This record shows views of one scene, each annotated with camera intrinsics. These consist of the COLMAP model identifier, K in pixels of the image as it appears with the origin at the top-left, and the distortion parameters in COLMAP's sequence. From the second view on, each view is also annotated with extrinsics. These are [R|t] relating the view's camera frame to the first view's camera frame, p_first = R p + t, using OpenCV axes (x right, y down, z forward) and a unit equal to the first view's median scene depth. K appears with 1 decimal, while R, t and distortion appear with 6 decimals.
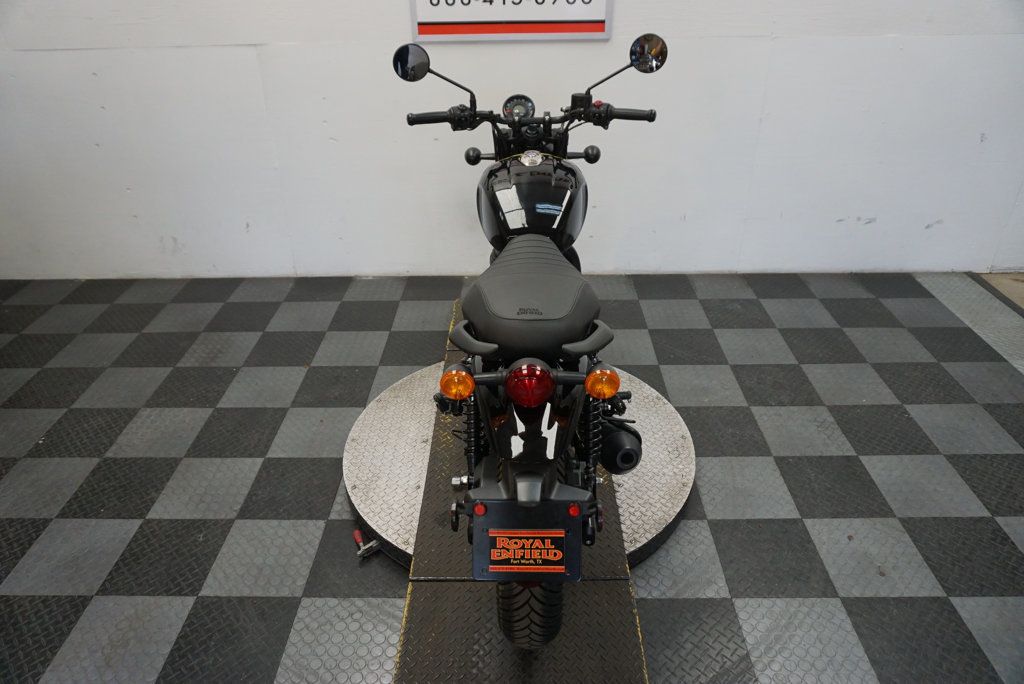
lens RADIAL K [[694.2, 0, 510.8], [0, 694.2, 341.7], [0, 0, 1]] dist [-0.044917, 0.036323]
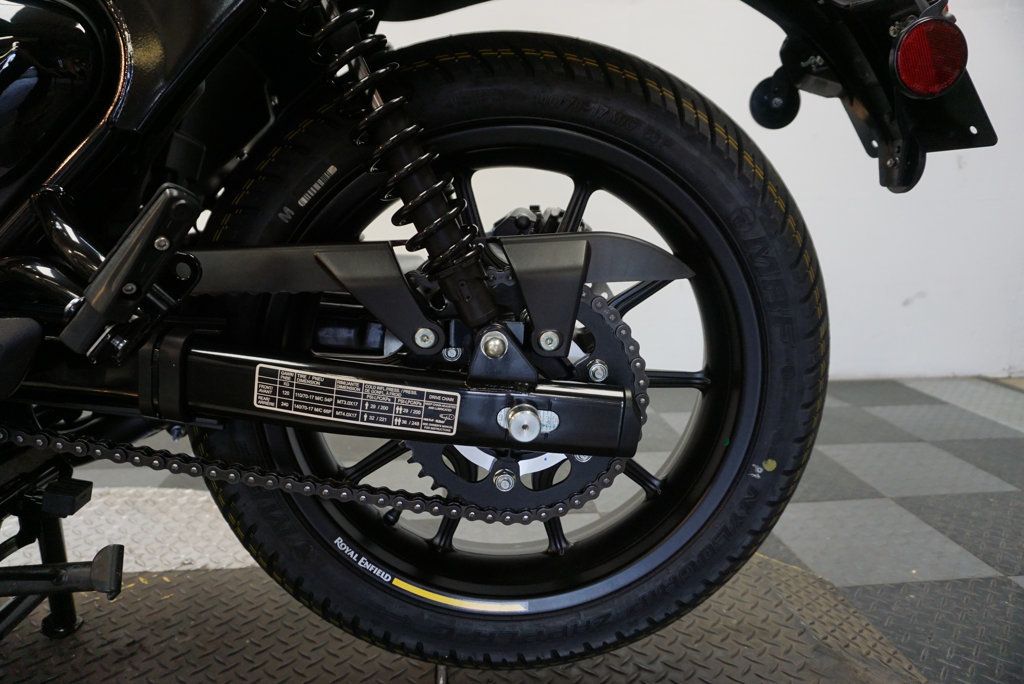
lens RADIAL K [[694.2, 0, 514.0], [0, 694.2, 336.7], [0, 0, 1]] dist [-0.044917, 0.036323]
pose [[0.994017, -0.002955, 0.109185, 0.233408], [0.039410, 0.942000, -0.333290, 0.081070], [-0.101867, 0.335599, 0.936481, 0.597599]]
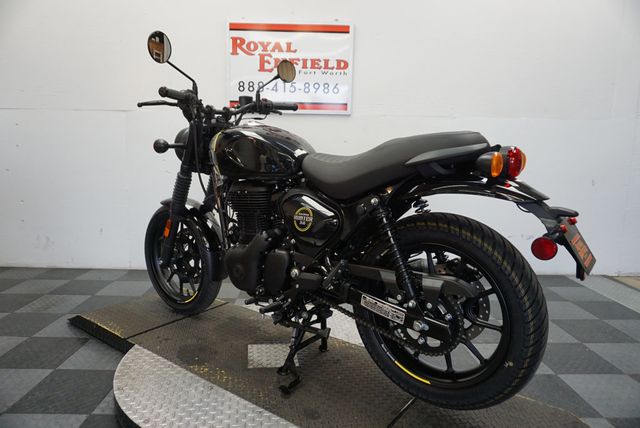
lens RADIAL K [[433.8, 0, 317.6], [0, 433.8, 210.6], [0, 0, 1]] dist [-0.044917, 0.036323]
pose [[0.999126, 0.029219, 0.029892, 0.052134], [-0.015378, 0.921893, -0.387139, 0.178903], [-0.038870, 0.386341, 0.921537, 0.196390]]
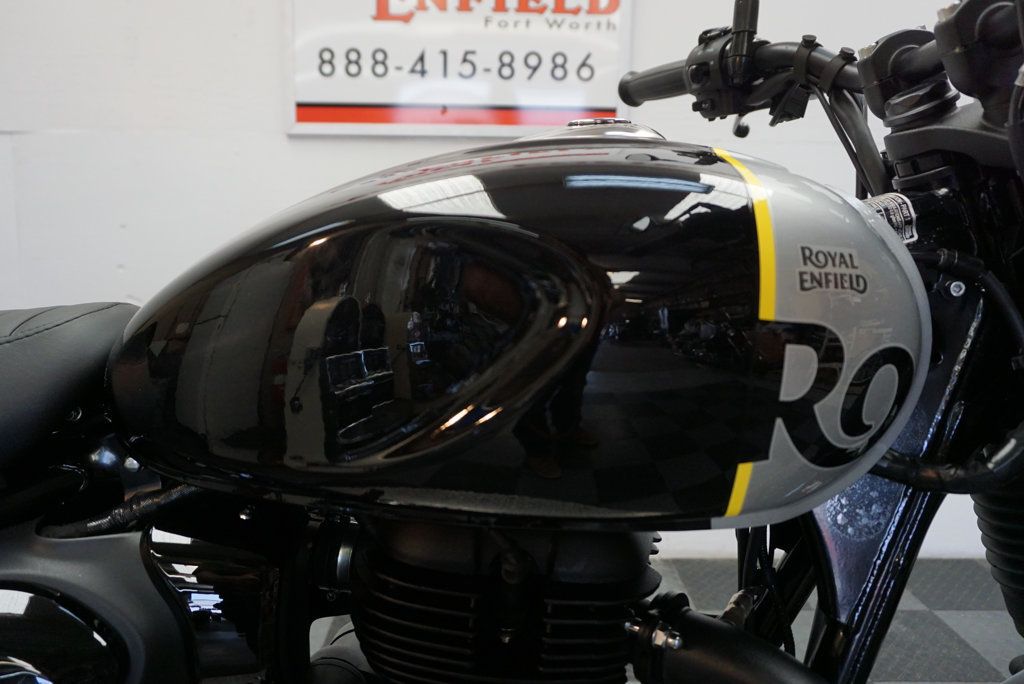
lens RADIAL K [[763.4, 0, 510.4], [0, 763.4, 339.3], [0, 0, 1]] dist [-0.041572, 0.036691]
pose [[0.999141, 0.022345, 0.034910, 0.032328], [-0.008024, 0.930581, -0.365998, -0.052480], [-0.040664, 0.365403, 0.929961, 0.545337]]
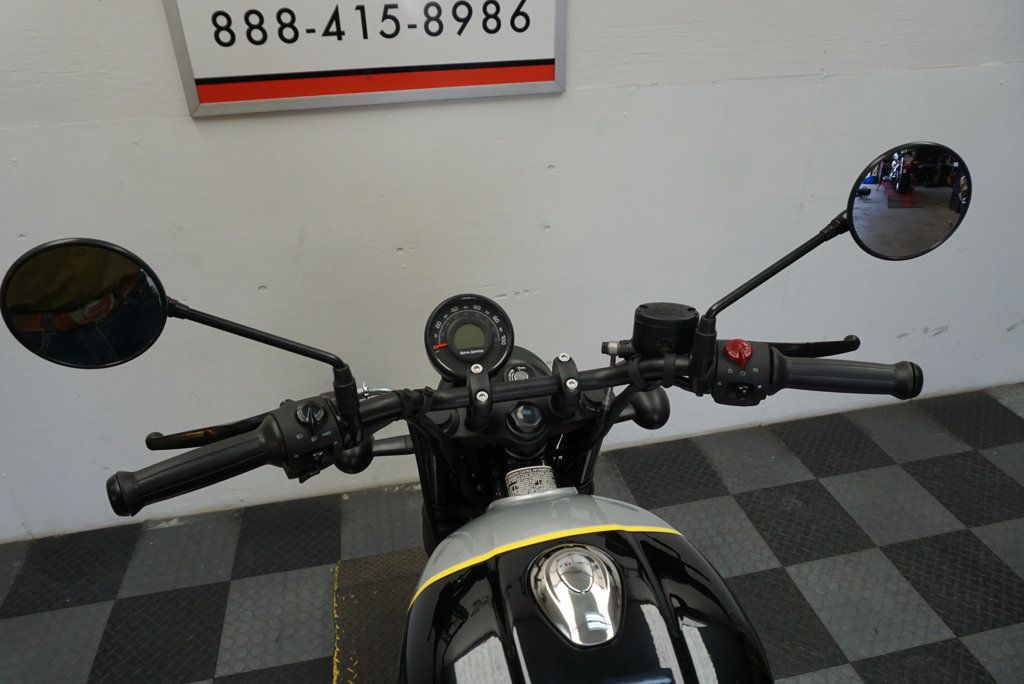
lens RADIAL K [[694.2, 0, 511.7], [0, 694.2, 341.7], [0, 0, 1]] dist [-0.044917, 0.036323]
pose [[0.974664, -0.117289, 0.190457, -0.031952], [0.120881, 0.992640, -0.007315, -0.280664], [-0.188197, 0.030152, 0.981668, 0.544841]]
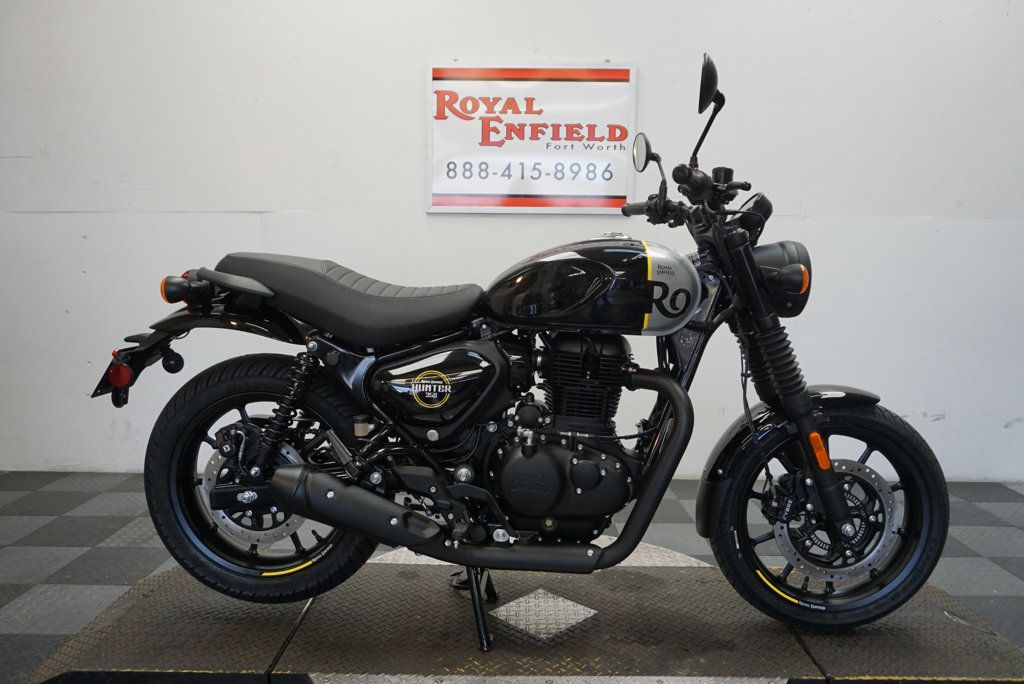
lens RADIAL K [[763.4, 0, 508.0], [0, 763.4, 339.6], [0, 0, 1]] dist [-0.041572, 0.036691]
pose [[0.999733, 0.022881, 0.003084, -0.032444], [-0.019433, 0.906057, -0.422709, 0.197141], [-0.012466, 0.422536, 0.906260, 0.136018]]
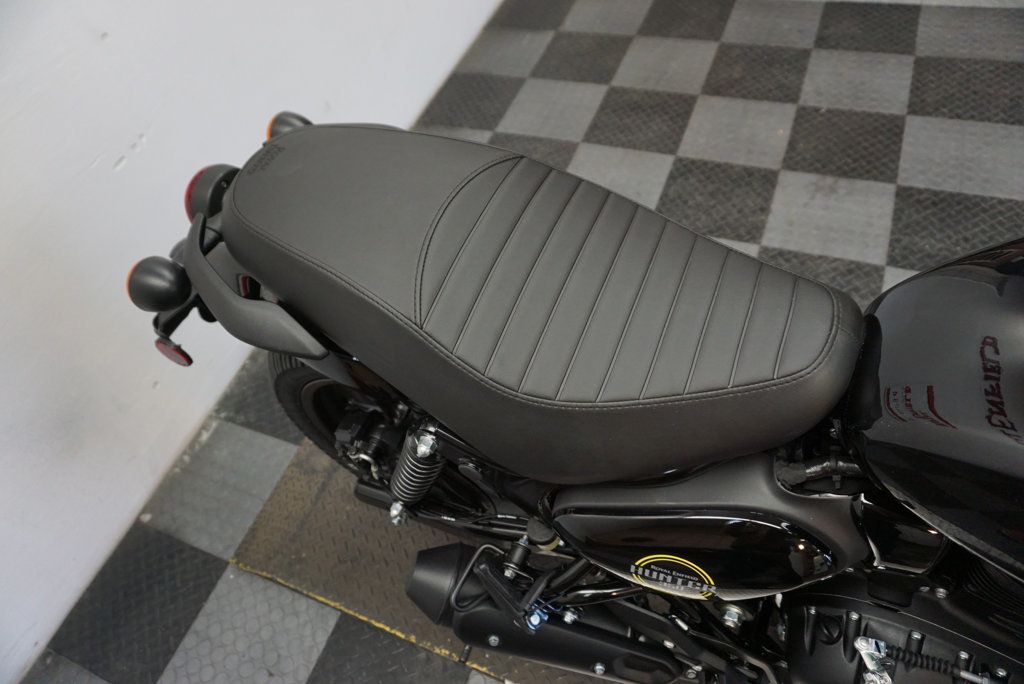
lens RADIAL K [[694.2, 0, 515.6], [0, 694.2, 337.5], [0, 0, 1]] dist [-0.044917, 0.036323]
pose [[0.361413, -0.775706, 0.517360, -0.161726], [0.602896, 0.617683, 0.504959, -0.336038], [-0.711265, 0.129416, 0.690908, 0.718385]]
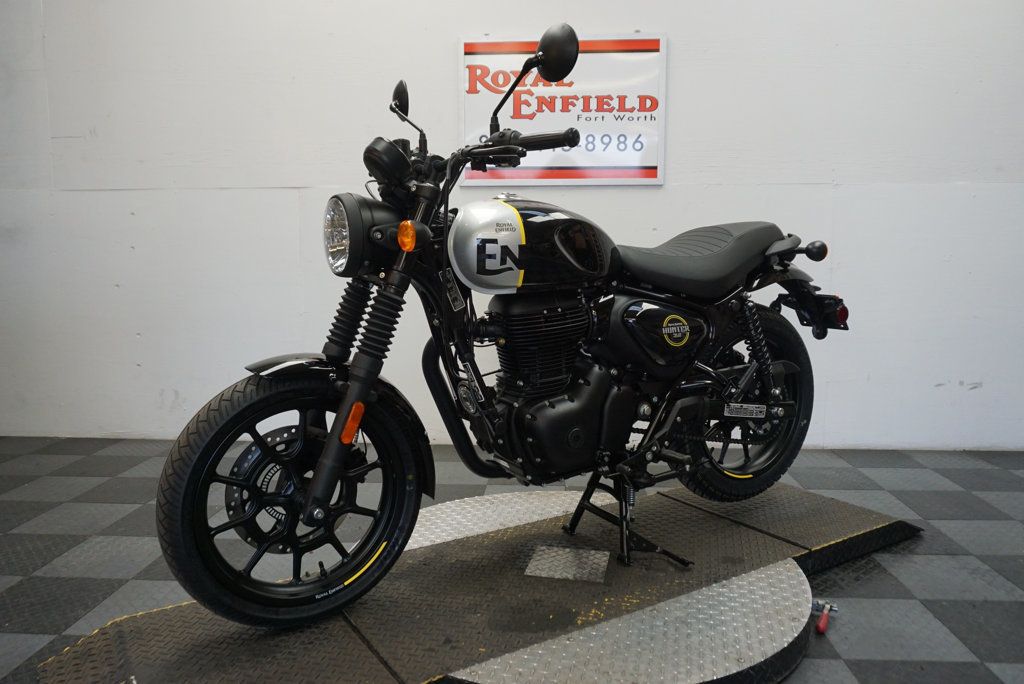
lens RADIAL K [[763.4, 0, 509.6], [0, 763.4, 337.7], [0, 0, 1]] dist [-0.041572, 0.036691]
pose [[0.998687, 0.018659, -0.047713, -0.017993], [-0.036515, 0.912490, -0.407467, 0.231325], [0.035935, 0.408674, 0.911973, 0.126800]]
